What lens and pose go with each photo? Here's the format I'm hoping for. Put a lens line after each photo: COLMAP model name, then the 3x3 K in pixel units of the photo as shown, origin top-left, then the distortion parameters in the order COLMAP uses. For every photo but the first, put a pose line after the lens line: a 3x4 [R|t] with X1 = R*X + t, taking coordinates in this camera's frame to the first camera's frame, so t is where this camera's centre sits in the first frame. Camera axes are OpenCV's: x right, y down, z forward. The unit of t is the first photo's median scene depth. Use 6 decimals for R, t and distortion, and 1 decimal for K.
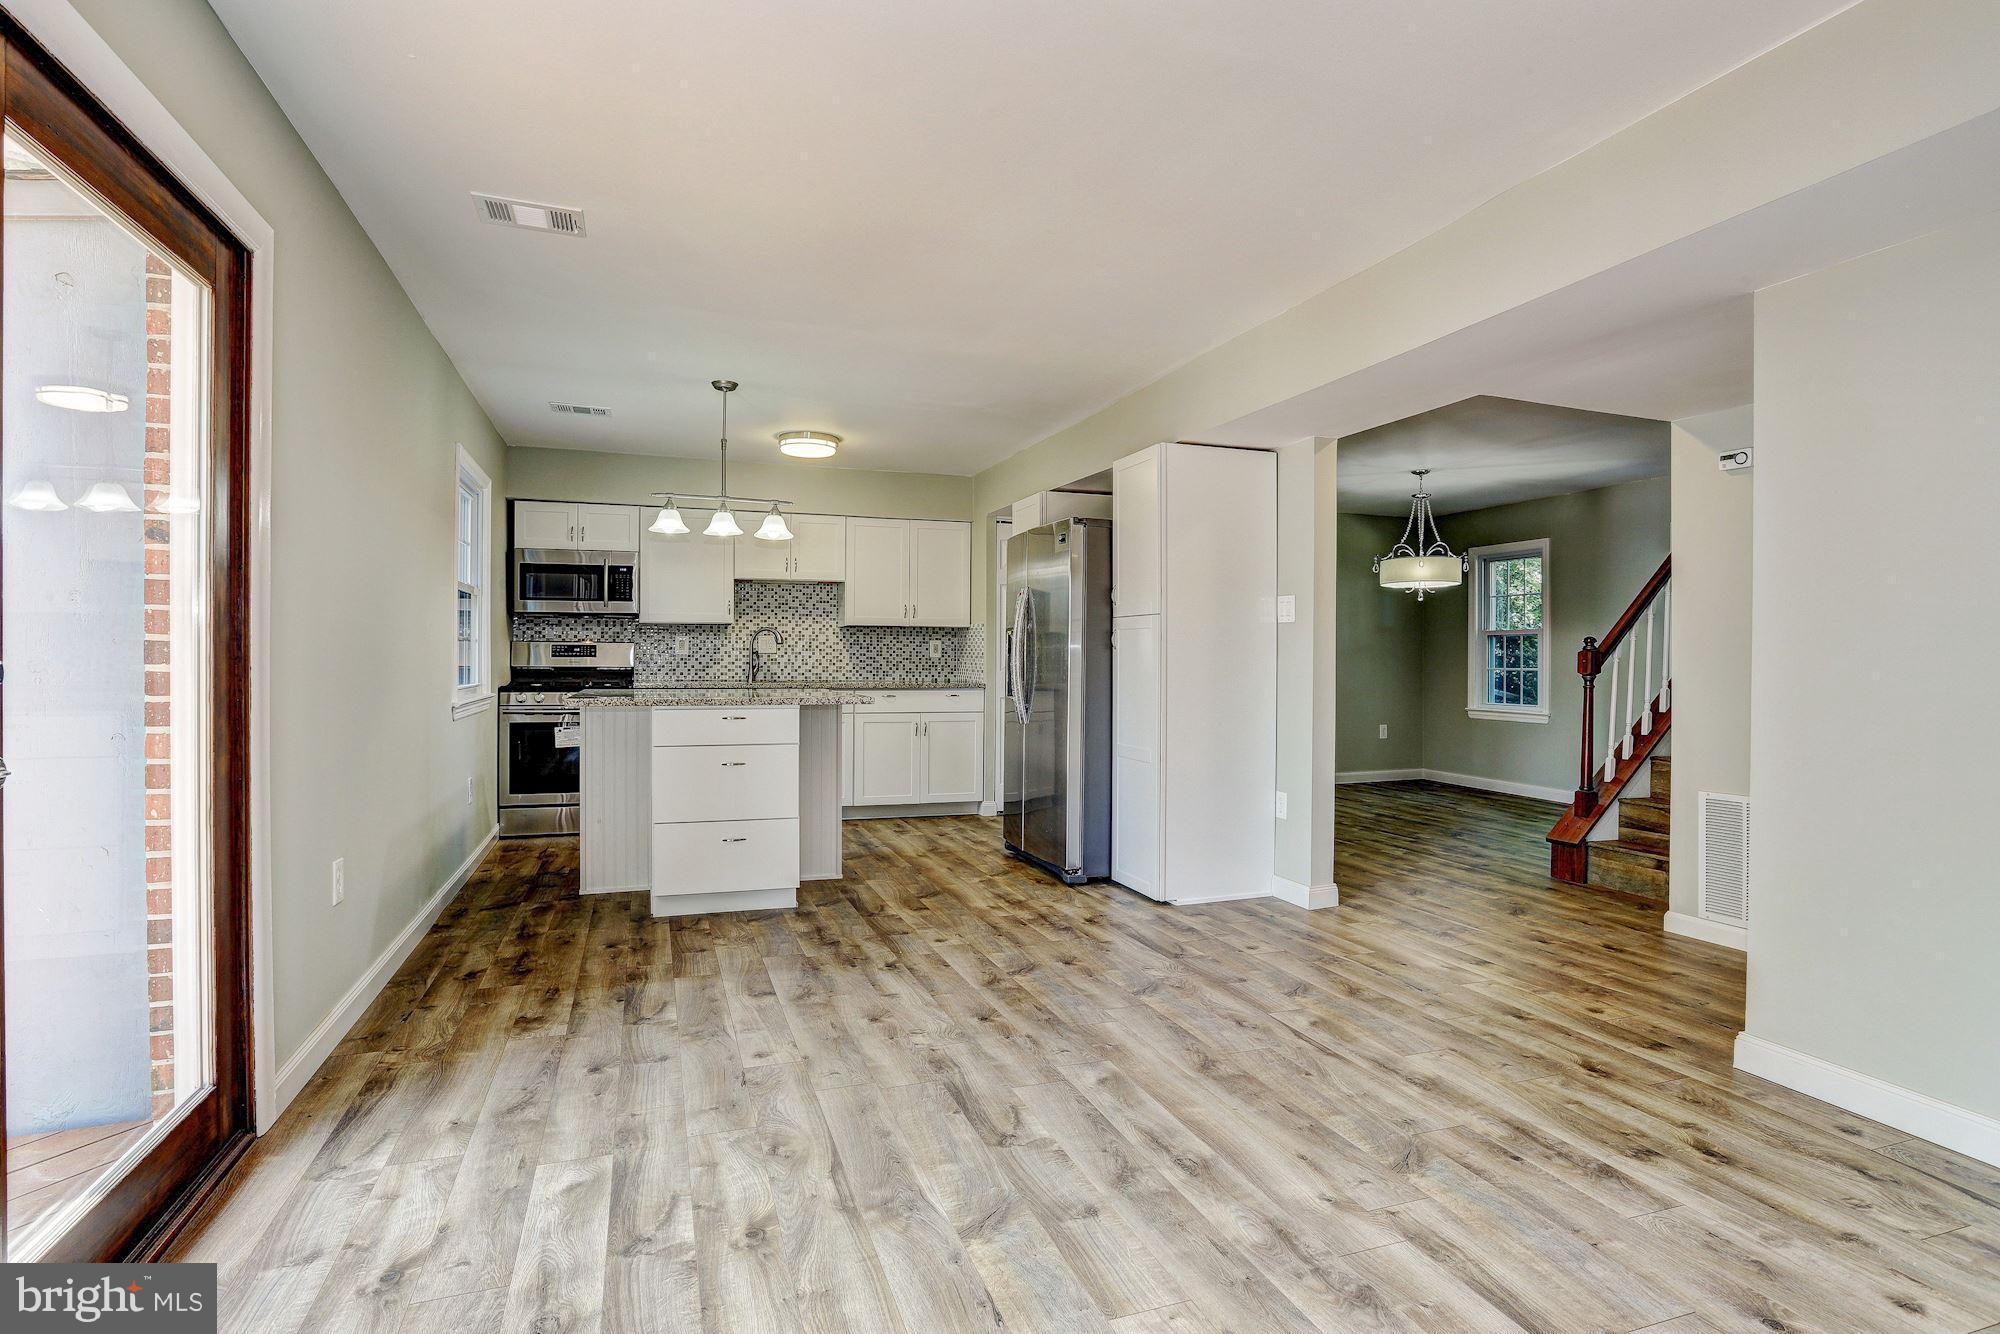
lens RADIAL K [[988.6, 0, 985.8], [0, 988.6, 664.6], [0, 0, 1]] dist [-0.071763, 0.034528]
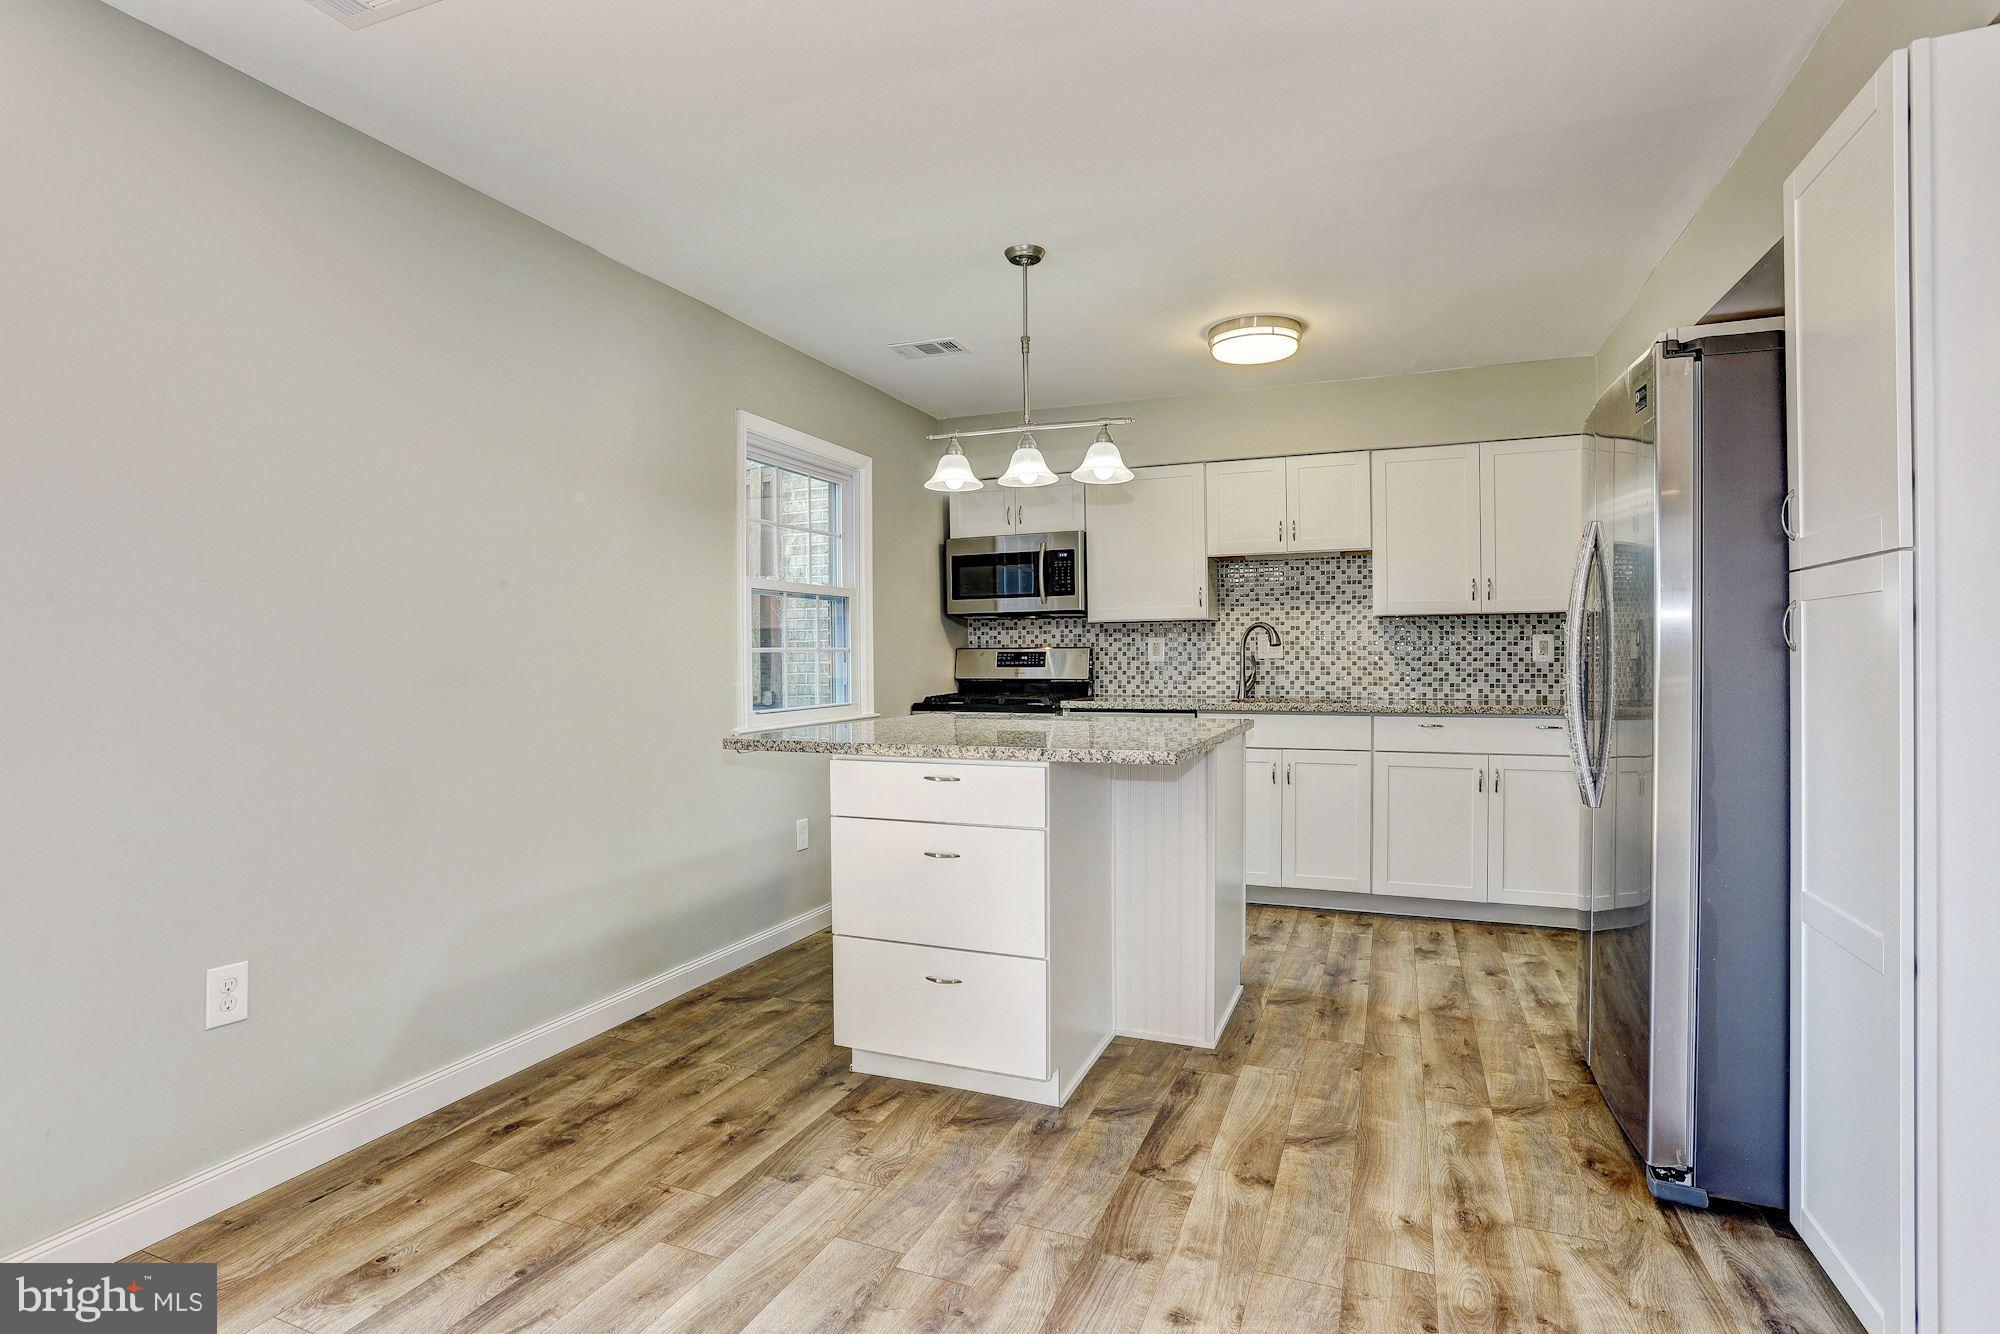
lens RADIAL K [[988.6, 0, 985.8], [0, 988.6, 664.6], [0, 0, 1]] dist [-0.071763, 0.034528]
pose [[0.746994, -0.006912, -0.664795, 0.128919], [0.007945, 0.999967, -0.001469, -0.010553], [0.664783, -0.004184, 0.747025, 0.444790]]
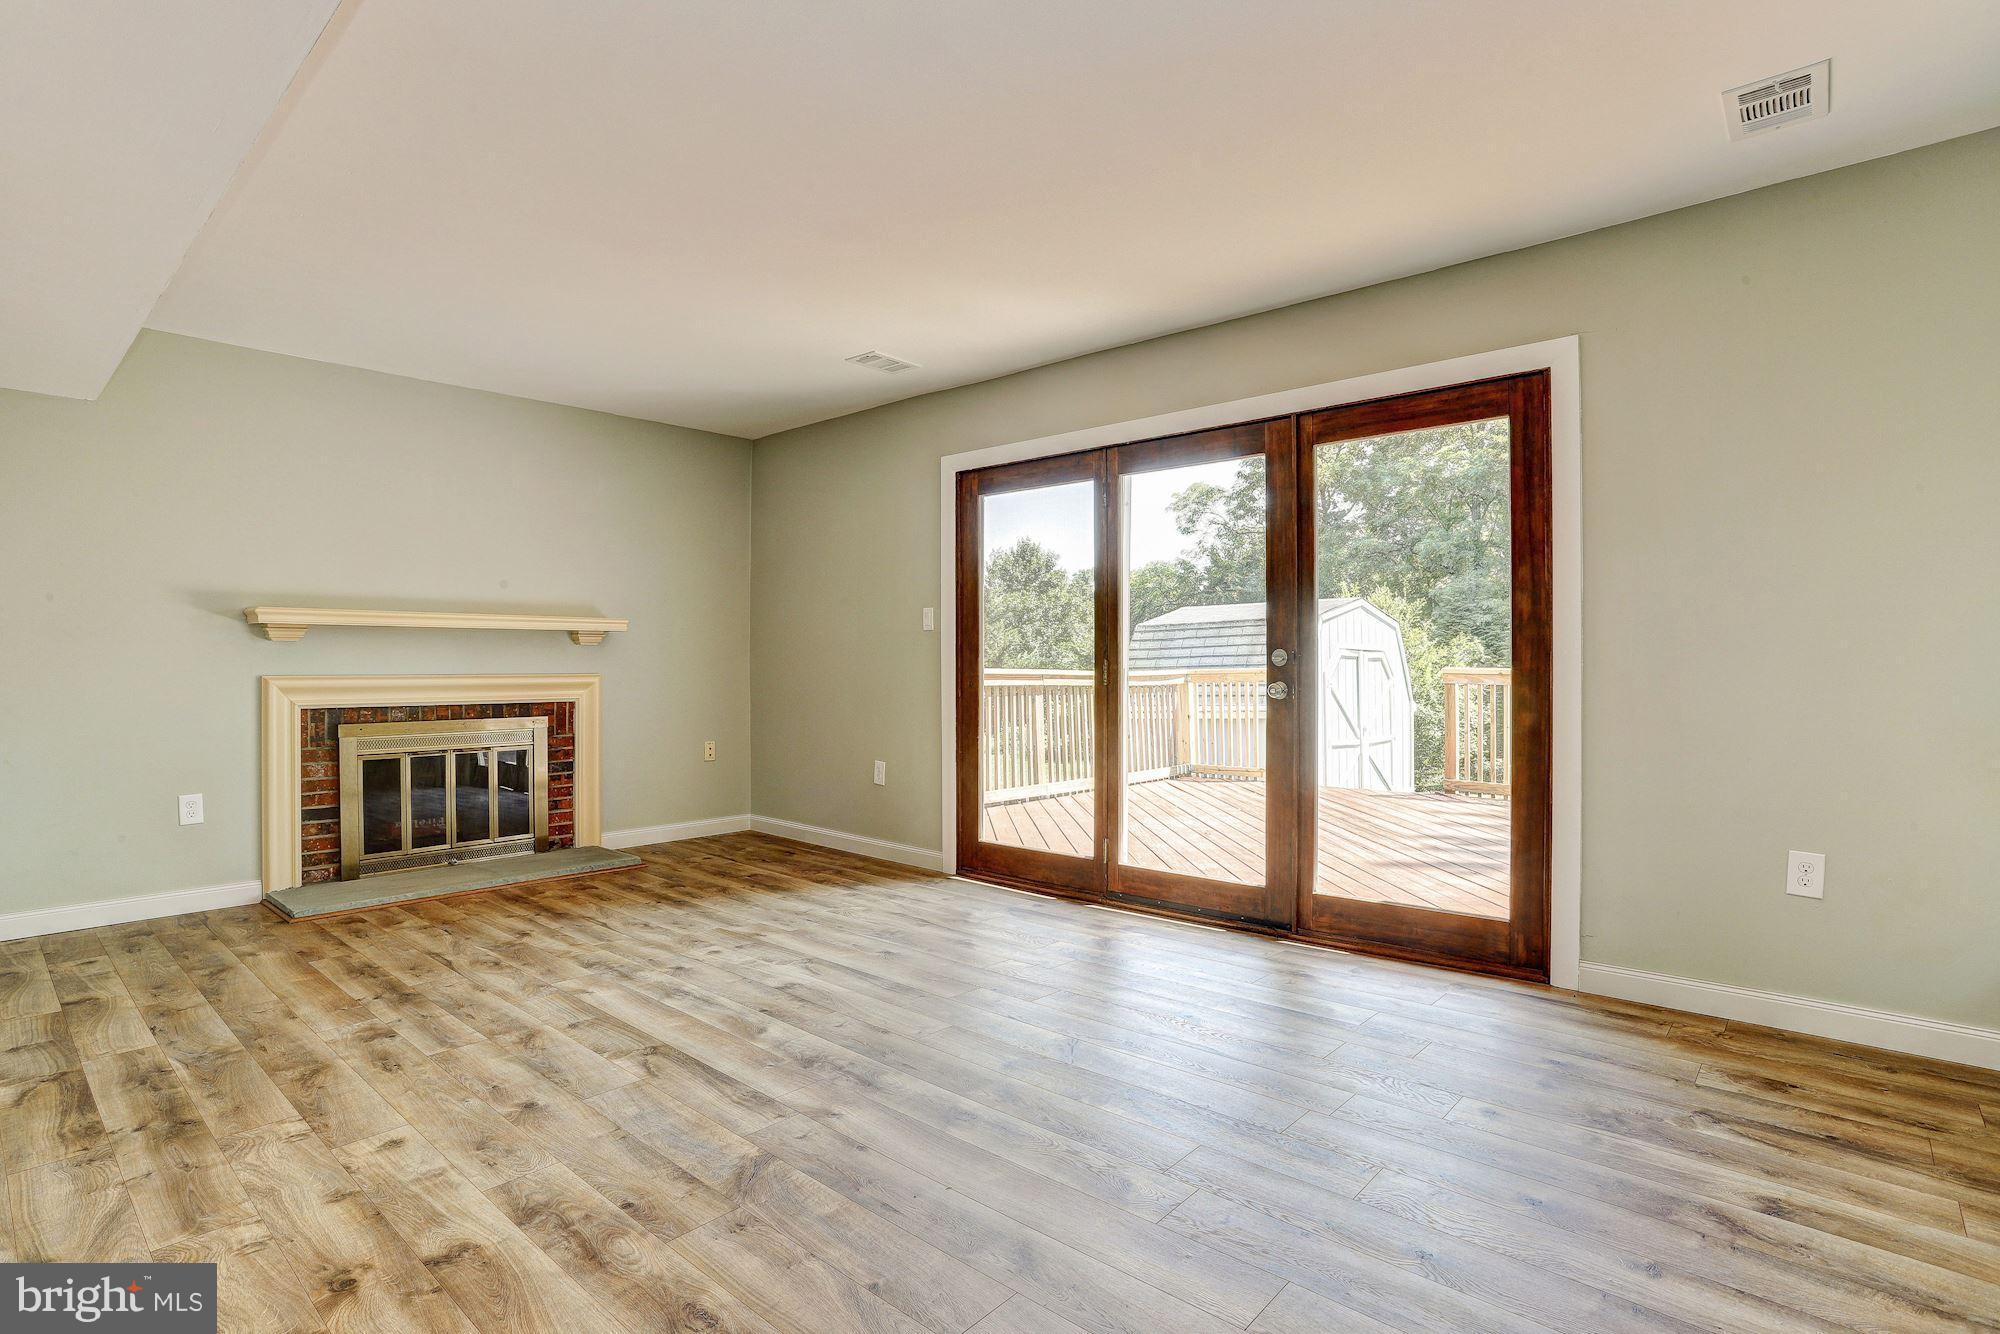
lens RADIAL K [[971.3, 0, 994.5], [0, 971.3, 661.2], [0, 0, 1]] dist [-0.067498, 0.031900]
pose [[-0.869568, -0.007876, -0.493750, 0.273230], [-0.008422, 0.999964, -0.001119, 0.009303], [0.493741, 0.003185, -0.869603, 0.753012]]
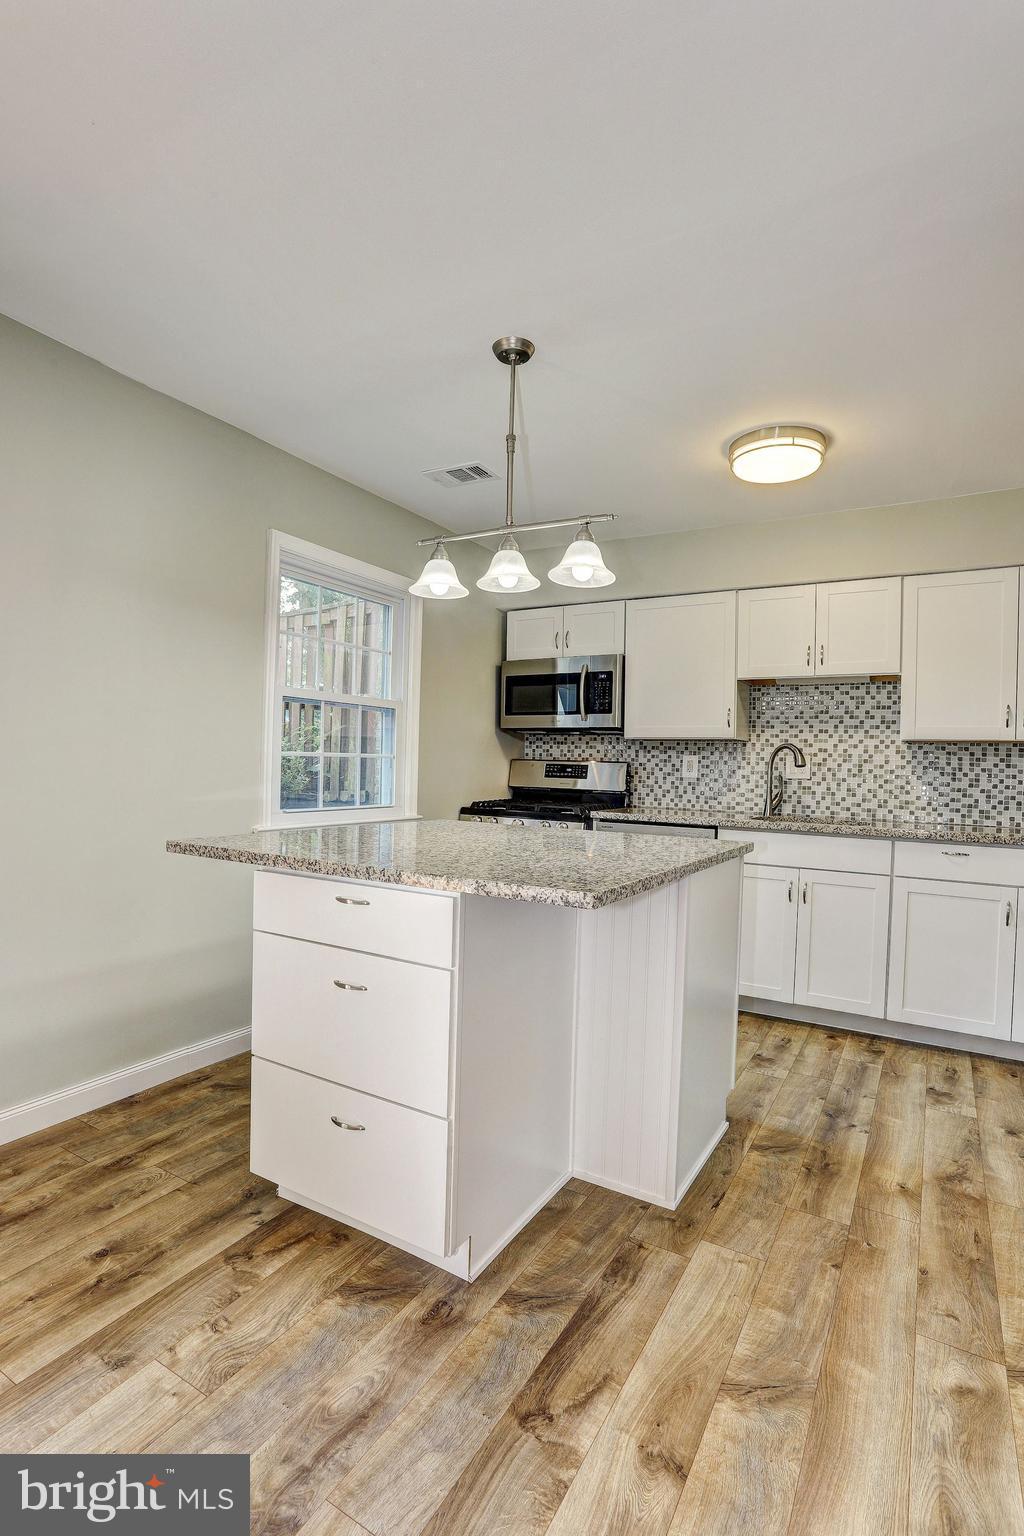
lens RADIAL K [[746.0, 0, 504.7], [0, 746.0, 771.6], [0, 0, 1]] dist [-0.067498, 0.031900]
pose [[0.646205, 0.017212, -0.762970, 0.082031], [-0.028348, 0.999597, -0.001459, -0.013370], [0.762637, 0.022572, 0.646433, 0.626482]]
